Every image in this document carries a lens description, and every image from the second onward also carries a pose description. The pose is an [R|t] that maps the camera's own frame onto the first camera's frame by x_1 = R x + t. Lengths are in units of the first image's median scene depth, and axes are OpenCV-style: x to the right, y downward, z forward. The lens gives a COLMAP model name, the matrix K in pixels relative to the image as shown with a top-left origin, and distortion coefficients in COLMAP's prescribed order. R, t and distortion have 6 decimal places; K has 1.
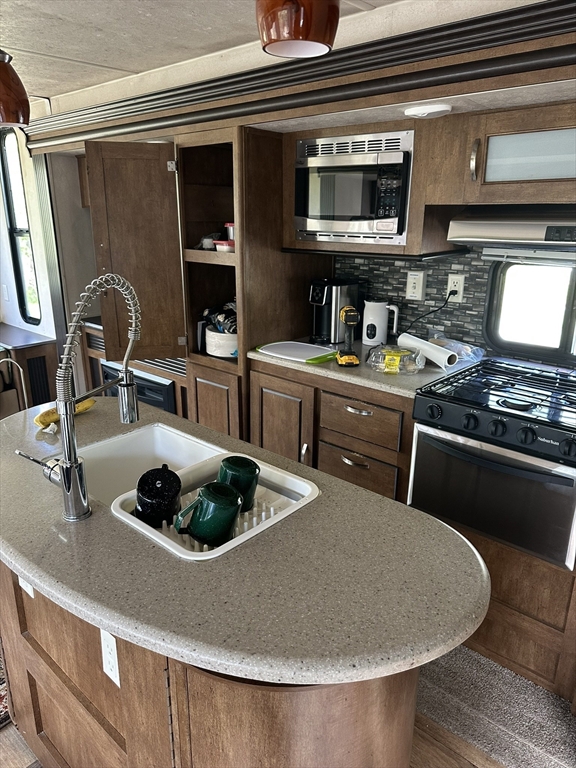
lens RADIAL K [[537.4, 0, 288.2], [0, 537.4, 387.2], [0, 0, 1]] dist [0.046329, -0.055039]
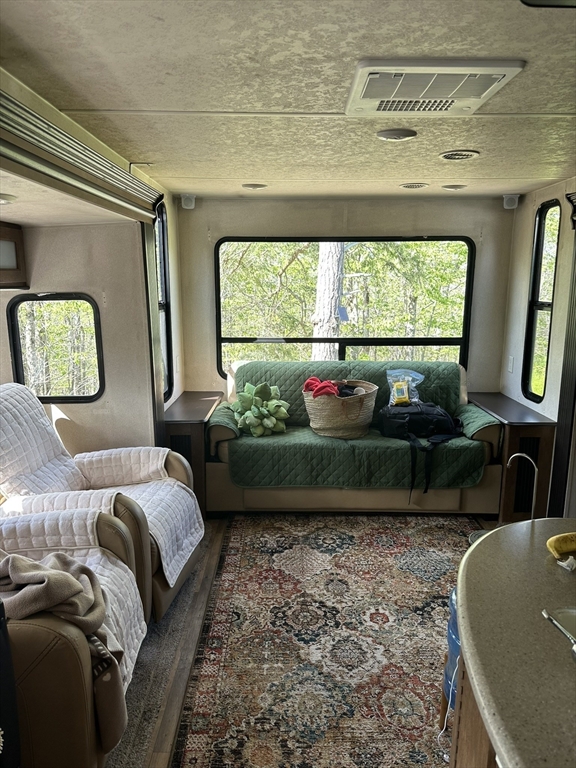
lens RADIAL K [[537.4, 0, 284.9], [0, 537.4, 380.0], [0, 0, 1]] dist [0.046329, -0.055039]
pose [[0.663404, 0.129933, -0.736894, -0.073529], [-0.222913, 0.974411, -0.028869, -0.029725], [0.714286, 0.183415, 0.675392, 0.056982]]
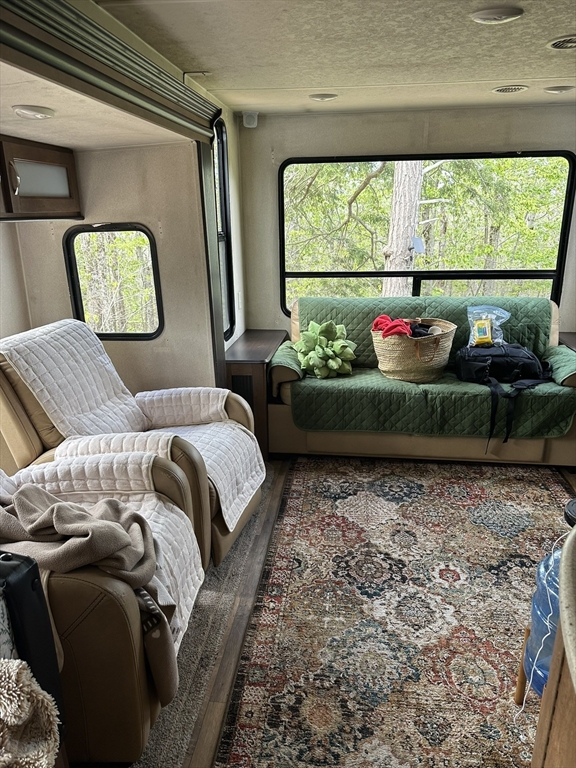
lens RADIAL K [[537.4, 0, 288.9], [0, 537.4, 382.3], [0, 0, 1]] dist [0.046329, -0.055039]
pose [[0.571366, 0.230474, -0.787669, -0.115314], [-0.230021, 0.966262, 0.115877, -0.033230], [0.787801, 0.114973, 0.605104, 0.095870]]
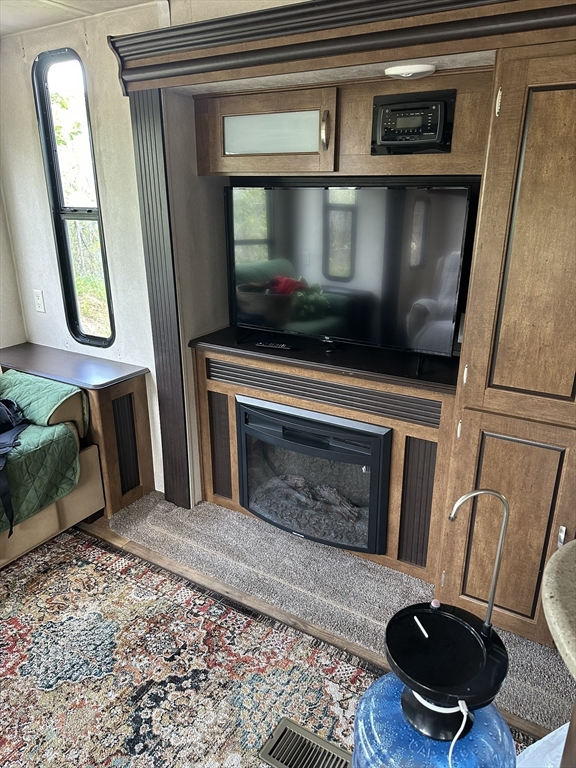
lens RADIAL K [[537.4, 0, 291.5], [0, 537.4, 385.2], [0, 0, 1]] dist [0.046329, -0.055039]
pose [[0.981702, -0.070383, 0.176941, -0.362164], [0.063313, 0.996965, 0.045300, -0.084188], [-0.179592, -0.033269, 0.983178, 0.276265]]
